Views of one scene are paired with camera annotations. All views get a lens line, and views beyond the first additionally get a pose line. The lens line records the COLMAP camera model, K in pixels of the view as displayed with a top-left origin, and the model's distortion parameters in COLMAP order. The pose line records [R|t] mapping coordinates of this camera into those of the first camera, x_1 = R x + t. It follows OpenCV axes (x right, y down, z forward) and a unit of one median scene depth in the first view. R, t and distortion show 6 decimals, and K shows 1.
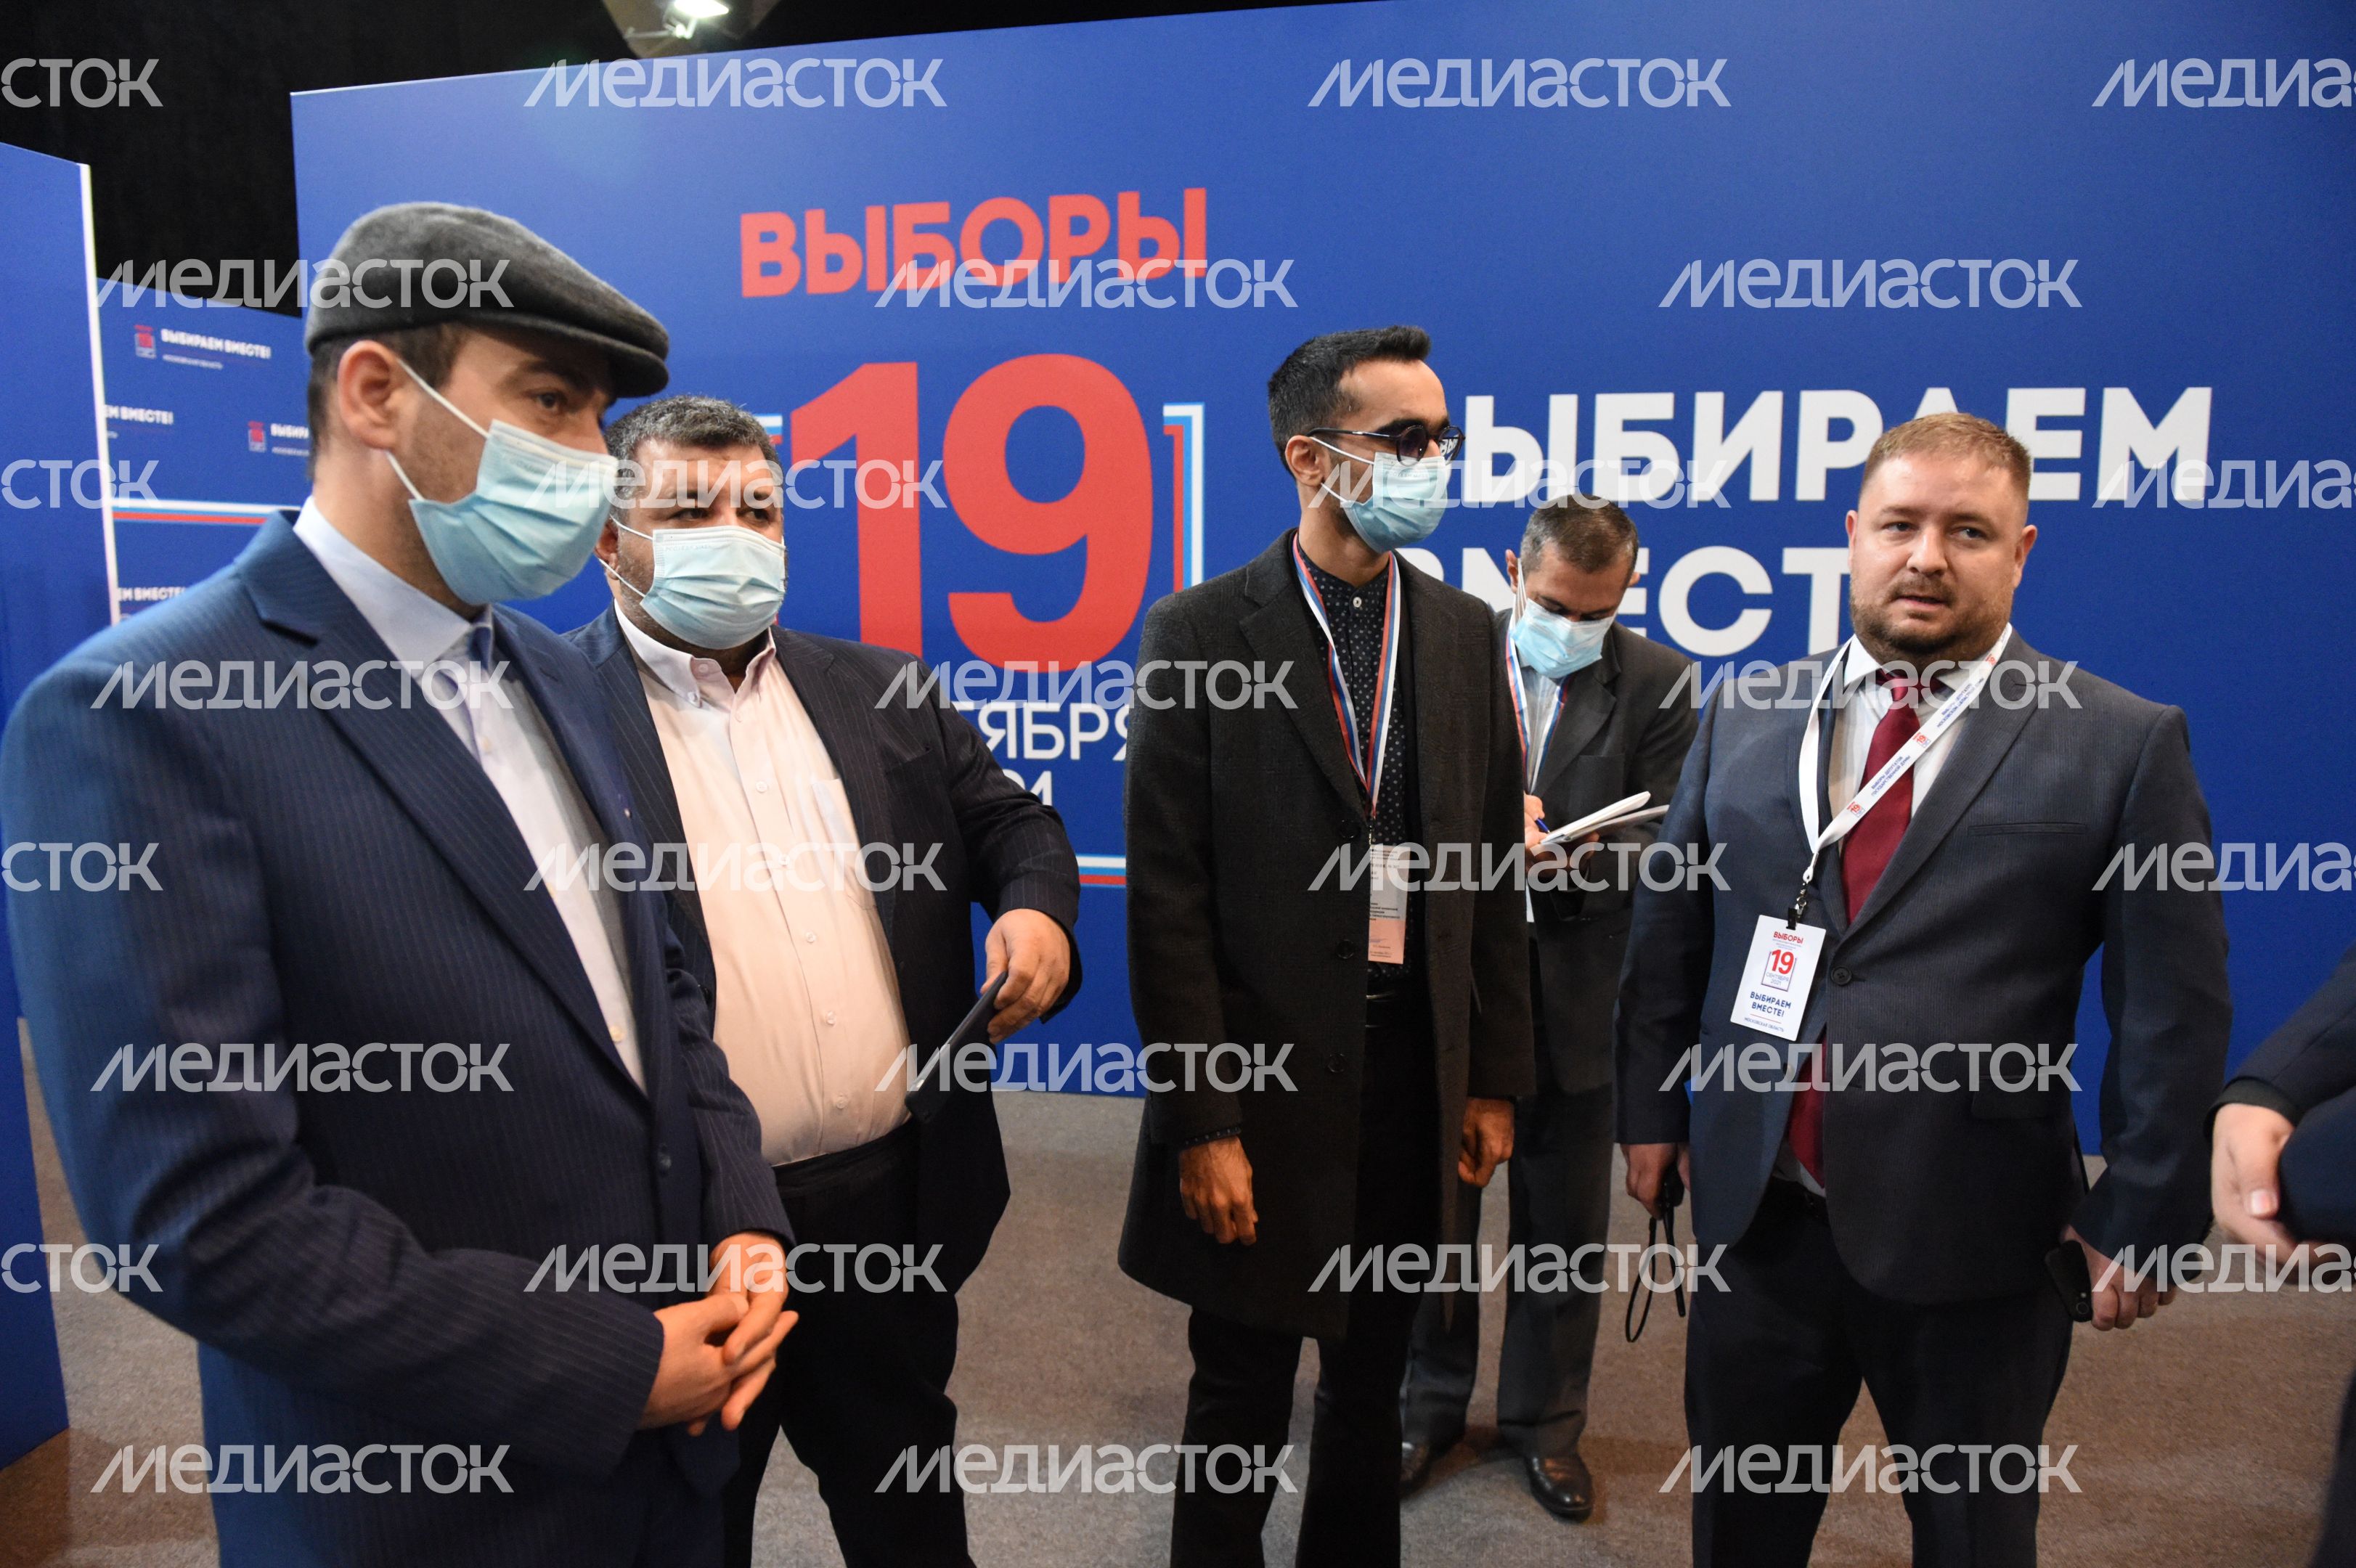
lens RADIAL K [[1619.8, 0, 1190.9], [0, 1619.8, 798.8], [0, 0, 1]] dist [-0.016448, -0.001431]
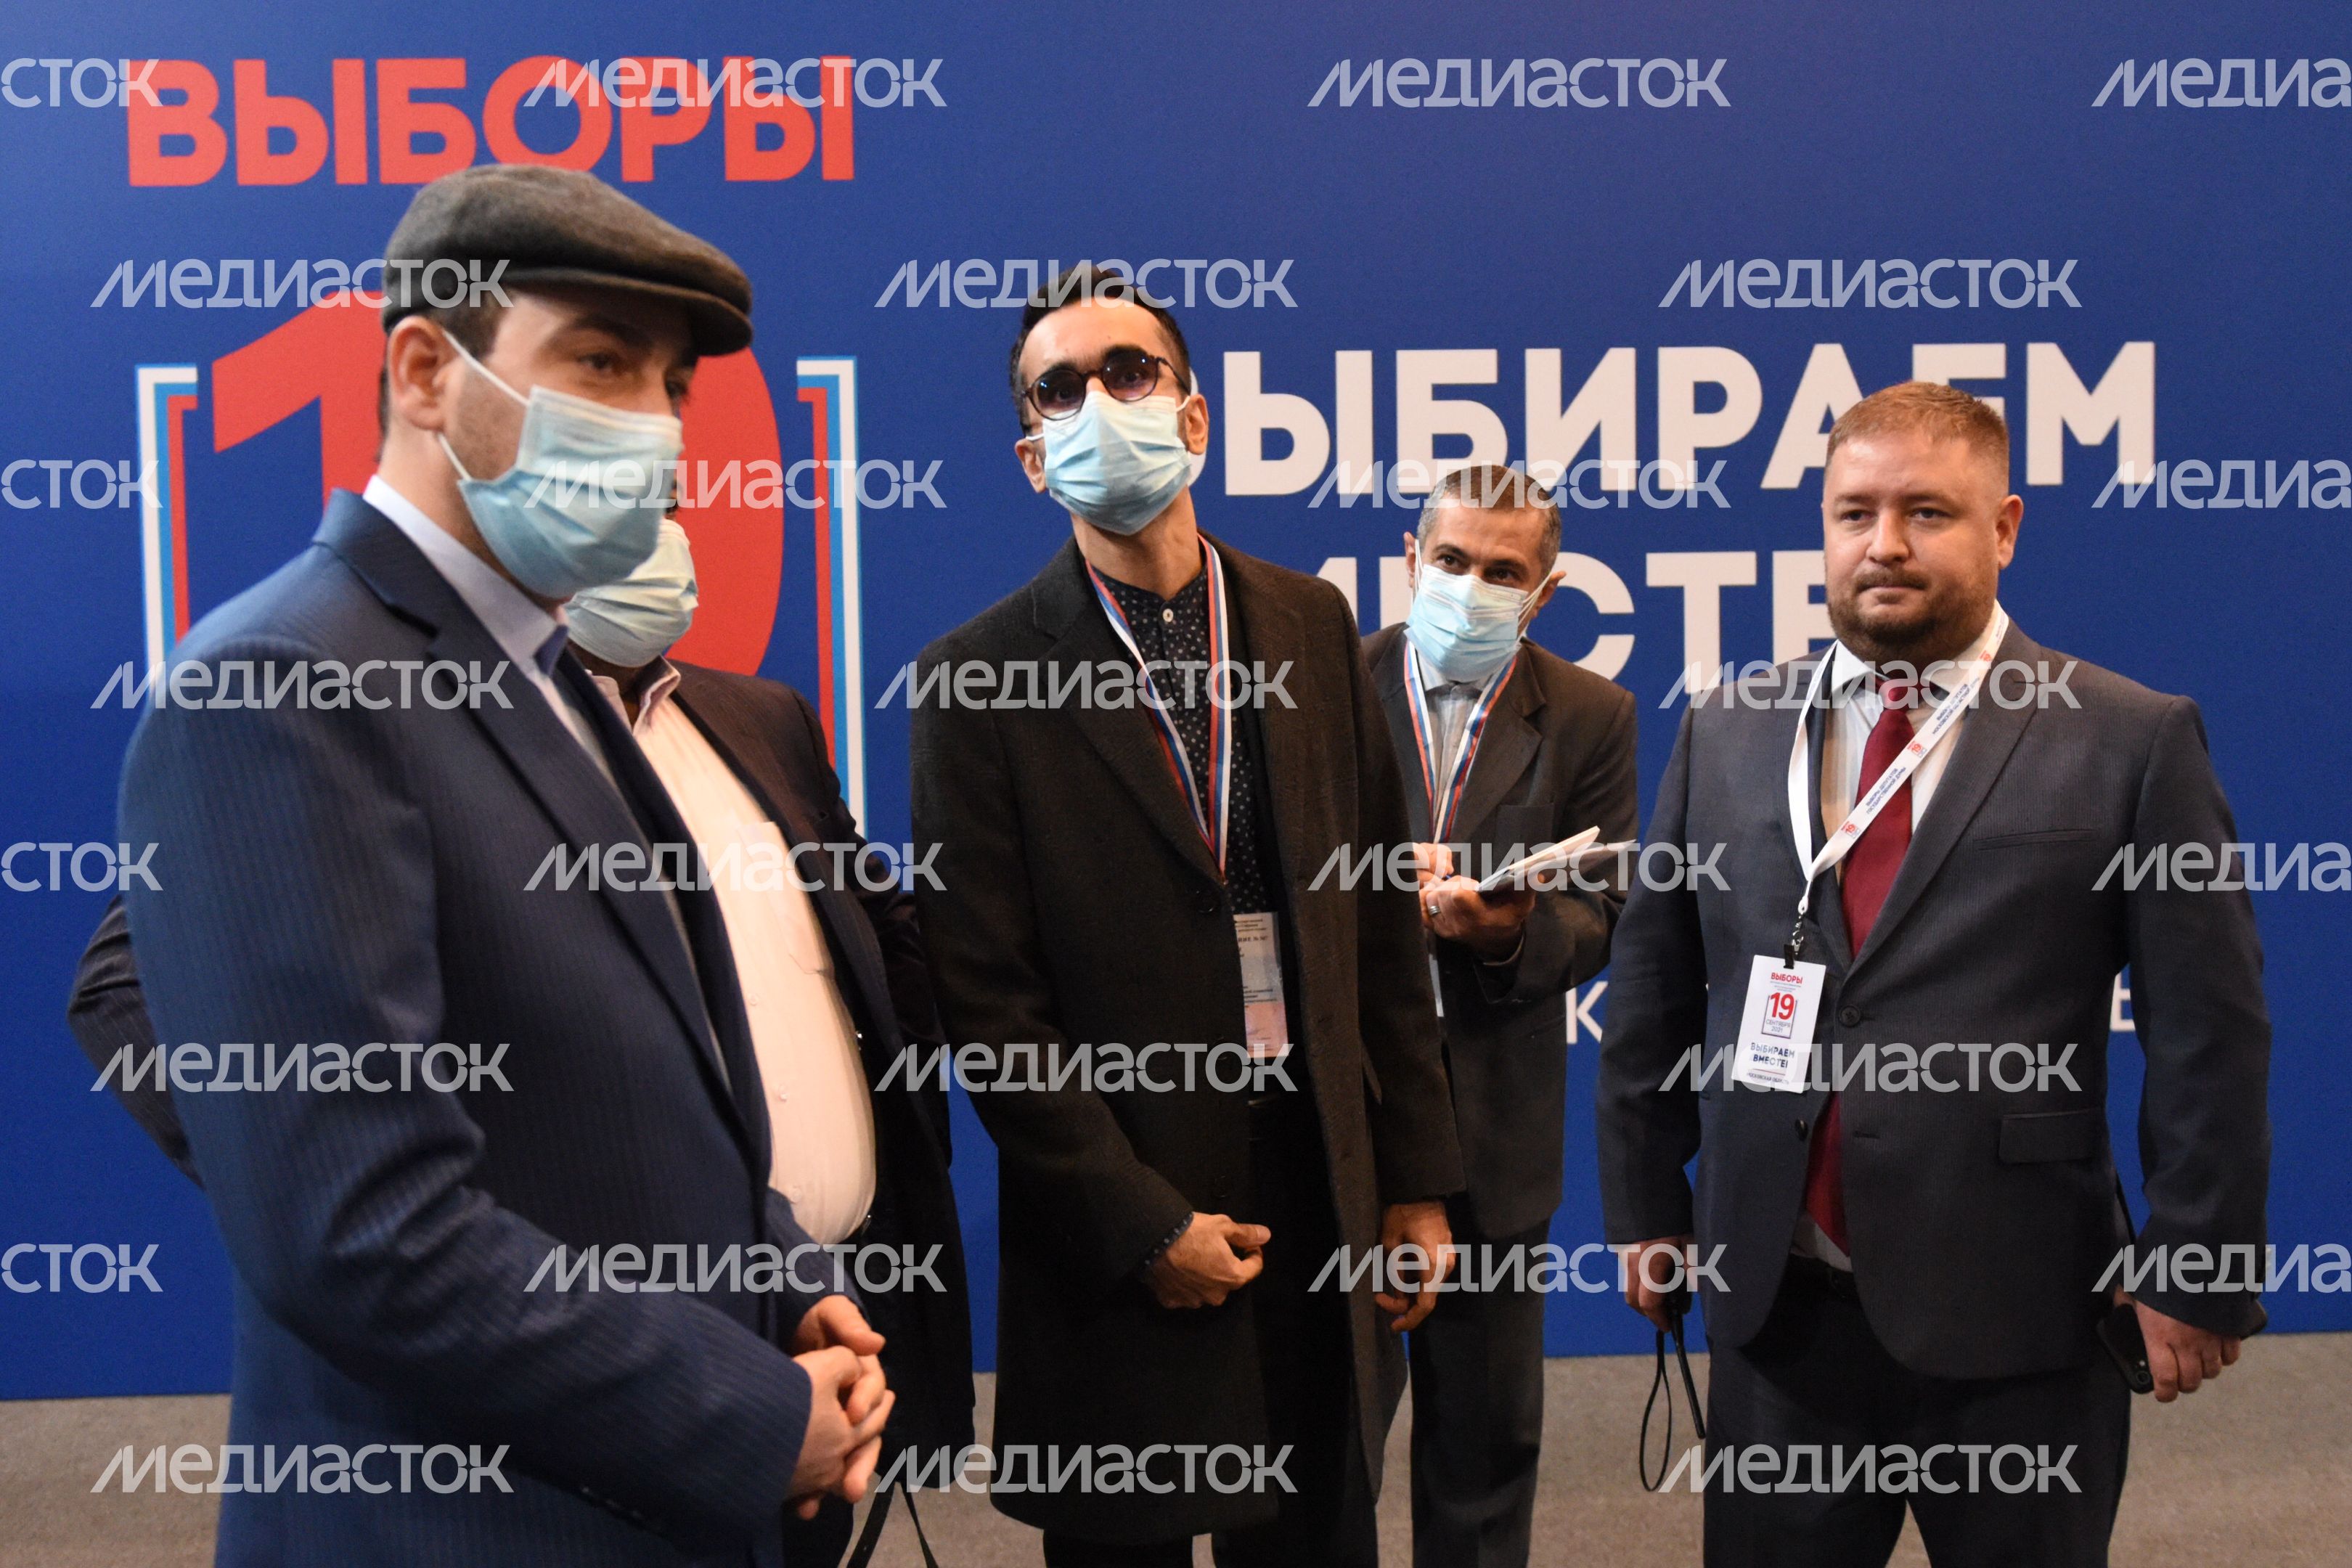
lens RADIAL K [[2636.3, 0, 1176.0], [0, 2636.3, 784.0], [0, 0, 1]] dist [0.097005, 0.005817]
pose [[0.976627, -0.026805, 0.213263, -0.119221], [0.042921, 0.996531, -0.071301, 0.032355], [-0.210612, 0.078788, 0.974390, -0.156361]]
